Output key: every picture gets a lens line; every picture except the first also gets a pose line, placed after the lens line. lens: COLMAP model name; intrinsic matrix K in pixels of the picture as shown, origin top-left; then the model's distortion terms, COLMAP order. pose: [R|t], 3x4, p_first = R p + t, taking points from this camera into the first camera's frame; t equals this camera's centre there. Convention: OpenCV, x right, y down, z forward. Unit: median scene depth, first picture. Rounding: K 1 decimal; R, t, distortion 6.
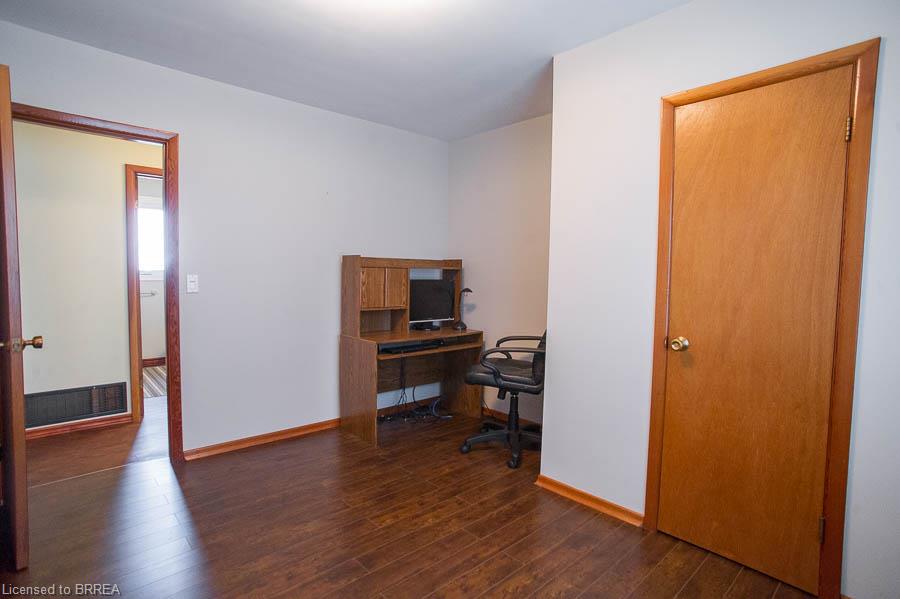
lens RADIAL K [[465.0, 0, 450.9], [0, 465.0, 298.9], [0, 0, 1]] dist [-0.039837, 0.001129]
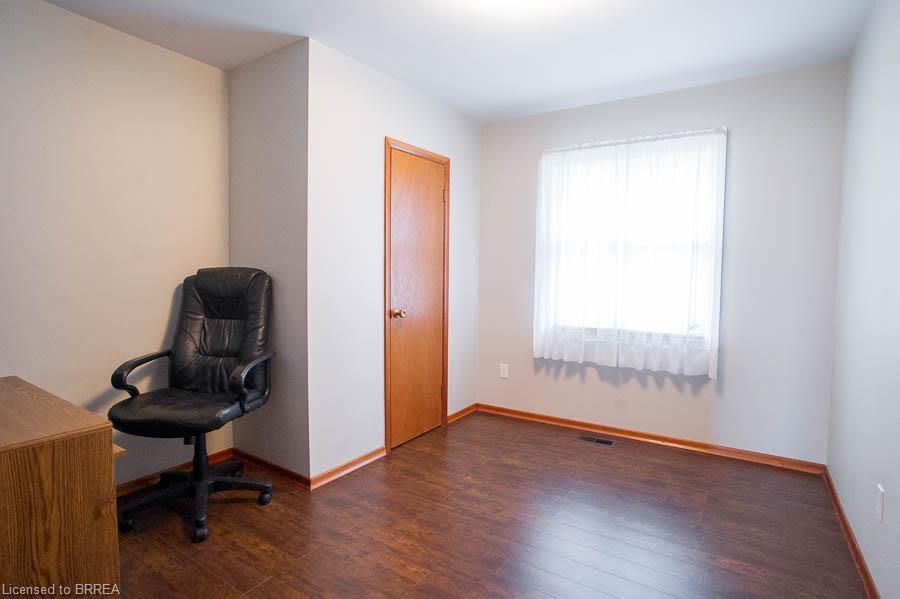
lens RADIAL K [[465.0, 0, 449.3], [0, 465.0, 300.9], [0, 0, 1]] dist [-0.039837, 0.001129]
pose [[-0.249544, -0.072808, 0.965623, -0.943850], [0.034518, 0.995867, 0.084008, -0.062618], [-0.967748, 0.054295, -0.245999, 1.159317]]
